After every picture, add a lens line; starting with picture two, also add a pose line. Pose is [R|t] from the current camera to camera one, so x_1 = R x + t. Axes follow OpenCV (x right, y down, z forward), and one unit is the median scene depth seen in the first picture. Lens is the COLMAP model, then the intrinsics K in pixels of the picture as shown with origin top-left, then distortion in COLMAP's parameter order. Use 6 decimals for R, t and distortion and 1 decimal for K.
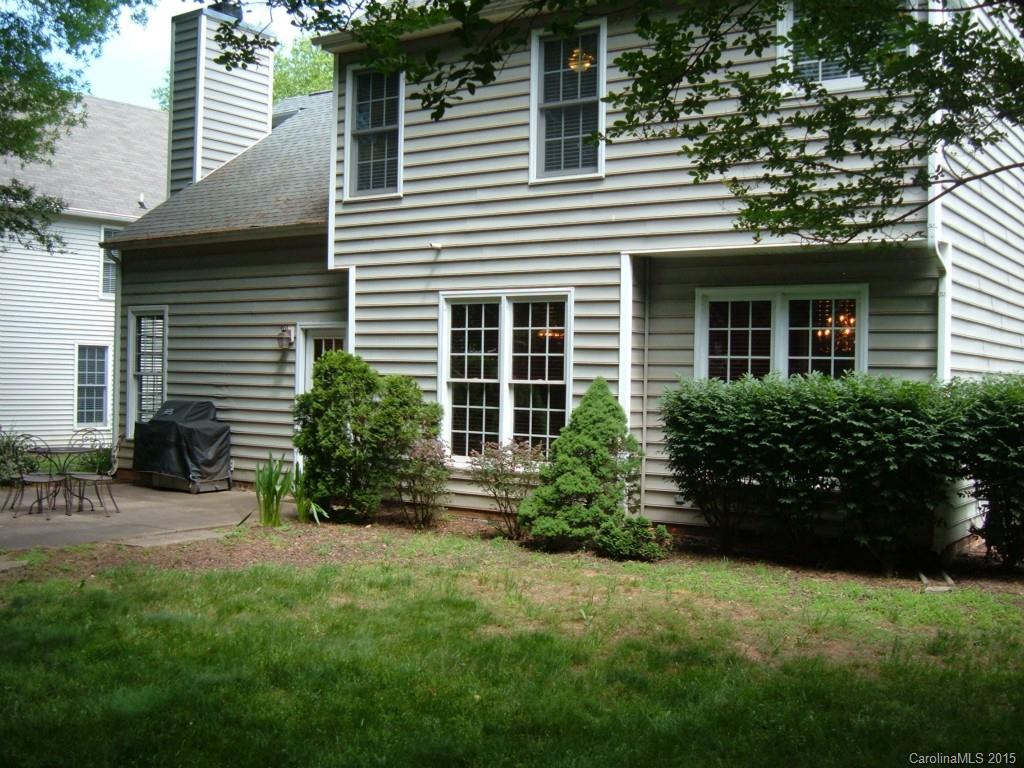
lens RADIAL K [[1153.6, 0, 512.0], [0, 1153.6, 384.0], [0, 0, 1]] dist [-0.102451, -0.030945]
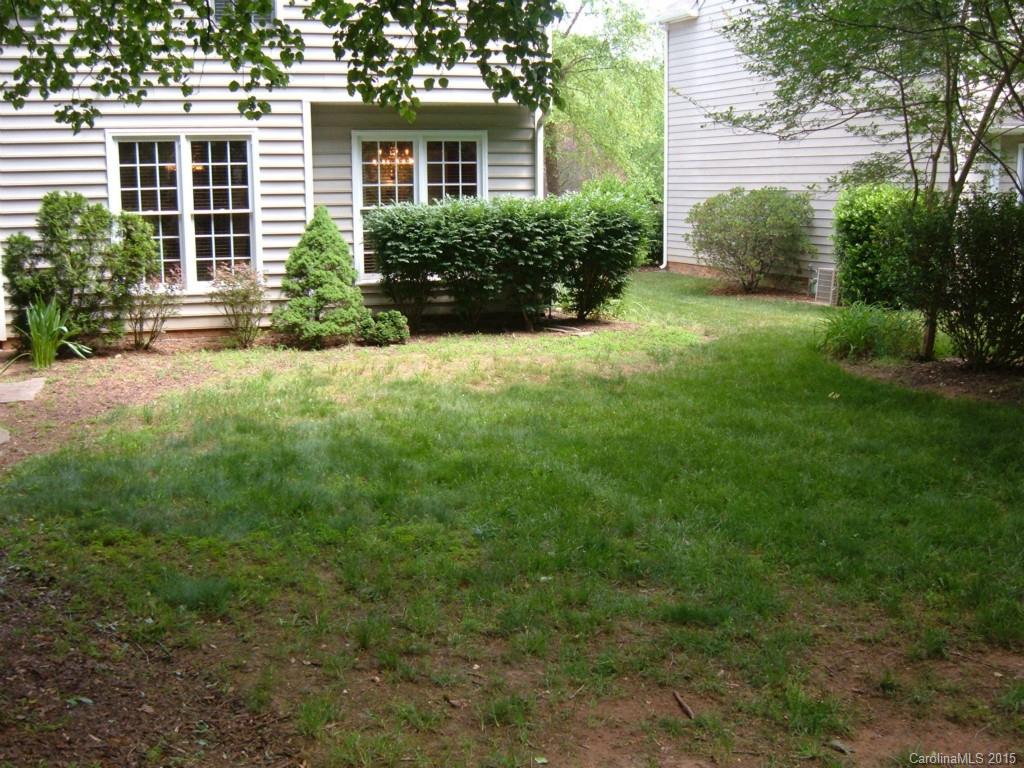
lens RADIAL K [[1153.6, 0, 512.0], [0, 1153.6, 384.0], [0, 0, 1]] dist [-0.102451, -0.030945]
pose [[0.648419, -0.148534, 0.746653, -0.673540], [0.027880, 0.984757, 0.171688, -0.020327], [-0.760773, -0.090509, 0.642676, 0.041778]]
